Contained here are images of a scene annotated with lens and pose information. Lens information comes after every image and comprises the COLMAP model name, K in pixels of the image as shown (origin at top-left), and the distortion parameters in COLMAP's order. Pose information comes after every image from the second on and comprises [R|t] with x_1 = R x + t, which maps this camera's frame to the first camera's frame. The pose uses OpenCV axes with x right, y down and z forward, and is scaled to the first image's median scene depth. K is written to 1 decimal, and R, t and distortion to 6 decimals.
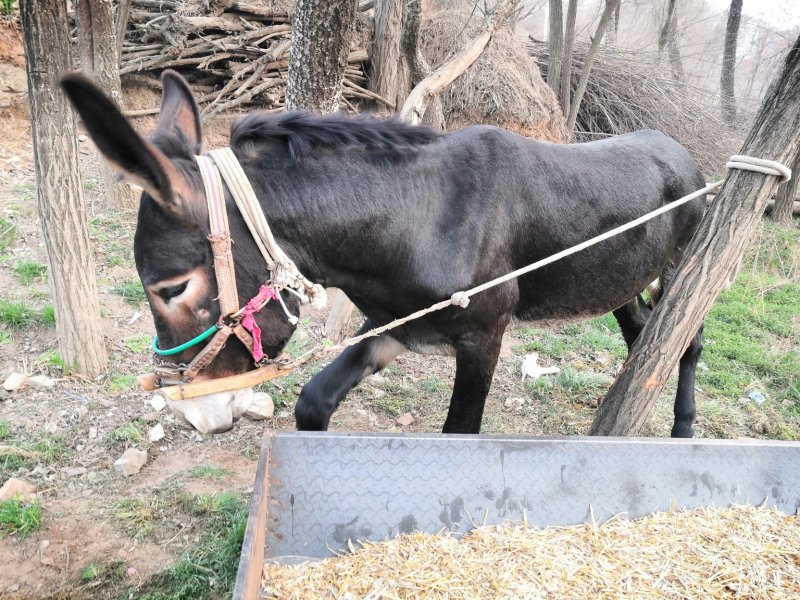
lens RADIAL K [[614.9, 0, 400.0], [0, 614.9, 300.0], [0, 0, 1]] dist [-0.001629, 0.038068]
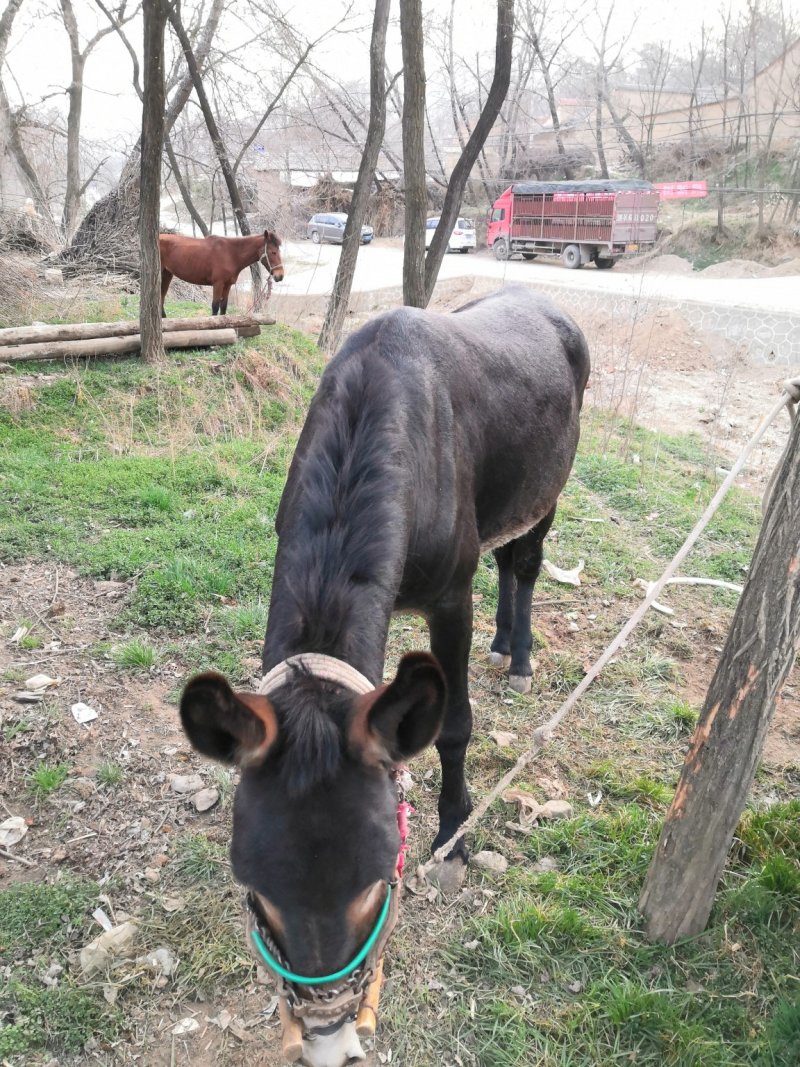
lens RADIAL K [[820.2, 0, 393.8], [0, 820.2, 536.1], [0, 0, 1]] dist [-0.001629, 0.038068]
pose [[0.519134, -0.352104, 0.778795, -0.523790], [0.275797, 0.931467, 0.237287, -0.398242], [-0.808972, 0.091606, 0.580666, 0.817748]]
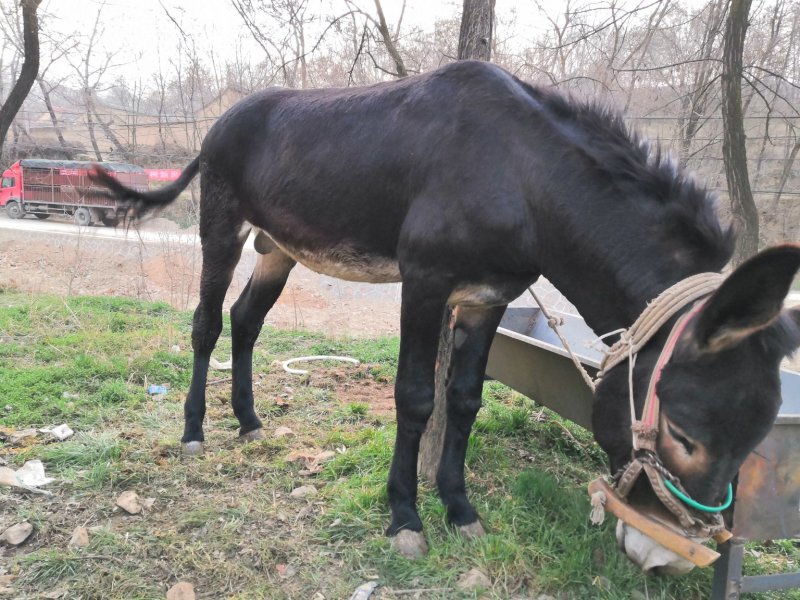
lens RADIAL K [[614.9, 0, 400.0], [0, 614.9, 300.0], [0, 0, 1]] dist [-0.001629, 0.038068]
pose [[-0.144138, -0.189280, 0.971286, -0.794598], [0.238298, 0.946012, 0.219718, -0.200156], [-0.960436, 0.263126, -0.091251, 1.277468]]
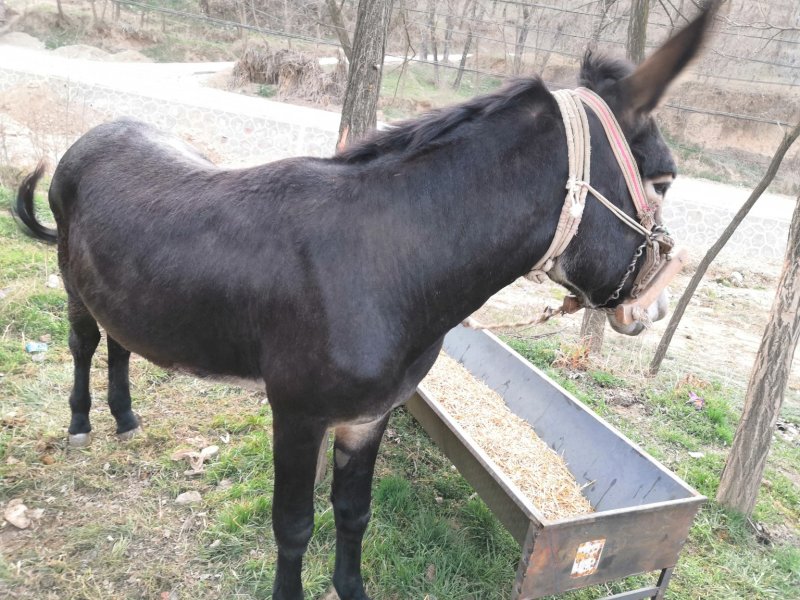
lens RADIAL K [[618.6, 0, 400.0], [0, 618.6, 300.0], [0, 0, 1]] dist [-0.006372, 0.040331]
pose [[-0.275631, -0.430047, 0.859702, -0.775222], [0.136345, 0.867813, 0.477819, -0.580601], [-0.951545, 0.248918, -0.180561, 1.144453]]
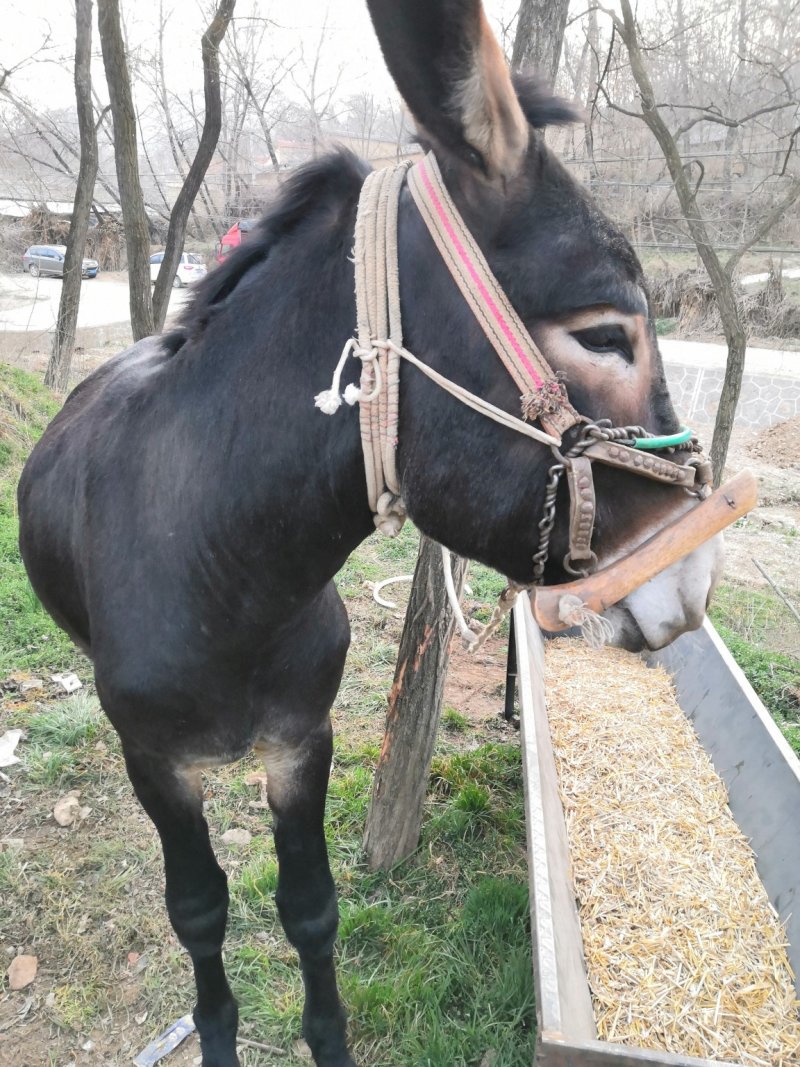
lens RADIAL K [[819.0, 0, 391.8], [0, 819.0, 539.4], [0, 0, 1]] dist [-0.004636, 0.038474]
pose [[0.241850, -0.359227, 0.901368, -0.640102], [0.285539, 0.914161, 0.287711, -0.379293], [-0.927349, 0.187794, 0.323663, 0.692807]]
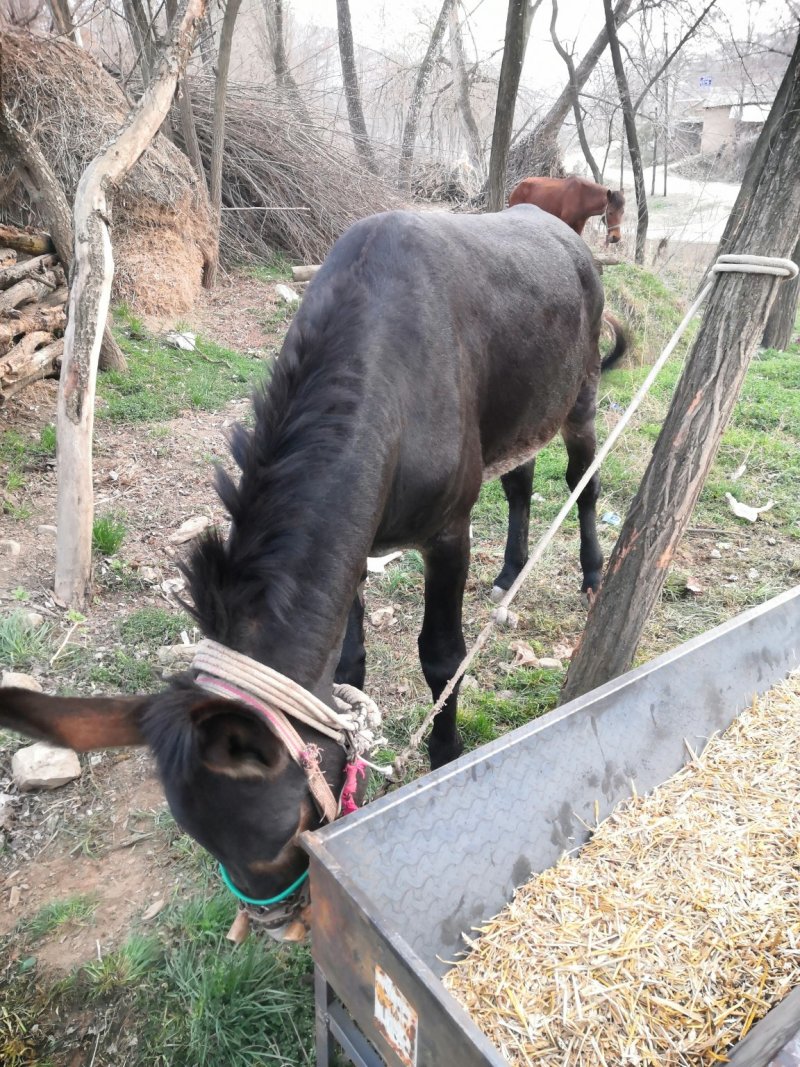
lens RADIAL K [[820.2, 0, 393.8], [0, 820.2, 536.1], [0, 0, 1]] dist [-0.001629, 0.038068]
pose [[0.859602, -0.272903, 0.431983, -0.345690], [0.219776, 0.960698, 0.169584, -0.152293], [-0.461285, -0.050835, 0.885795, 0.241189]]
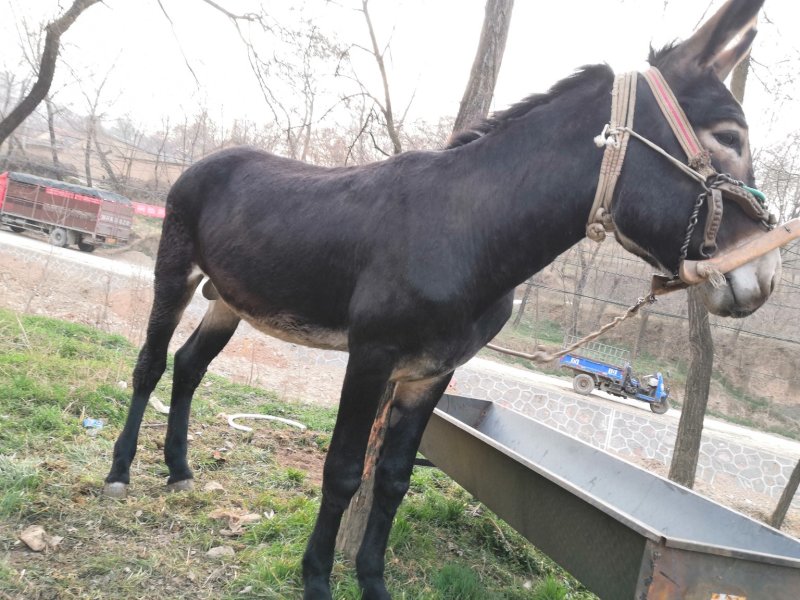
lens RADIAL K [[614.0, 0, 401.0], [0, 614.0, 301.7], [0, 0, 1]] dist [-0.004636, 0.038474]
pose [[-0.172009, -0.097763, 0.980232, -0.819499], [0.069691, 0.991362, 0.111102, -0.200574], [-0.982627, 0.087424, -0.163710, 1.261473]]
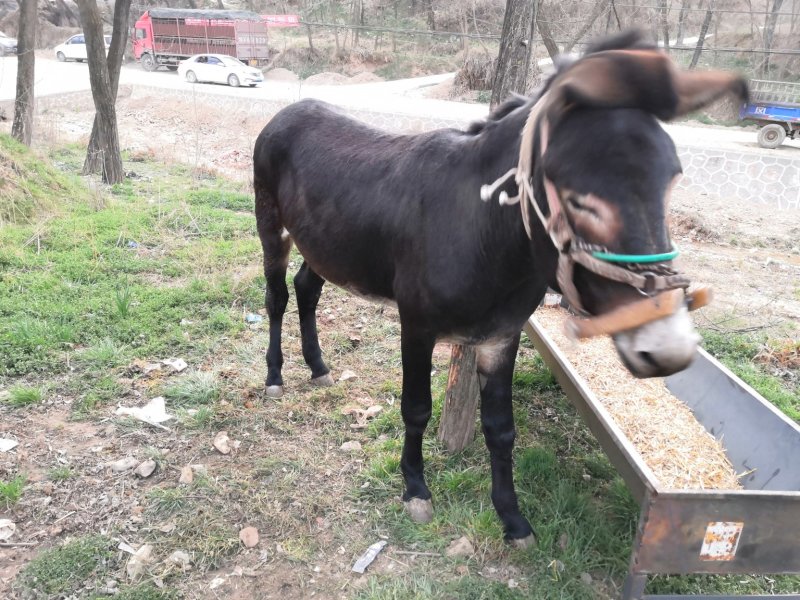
lens RADIAL K [[614.9, 0, 400.0], [0, 614.9, 300.0], [0, 0, 1]] dist [-0.001629, 0.038068]
pose [[0.047735, -0.426696, 0.903135, -0.879875], [0.274399, 0.874981, 0.398891, -0.510469], [-0.960430, 0.228778, 0.158852, 1.008958]]
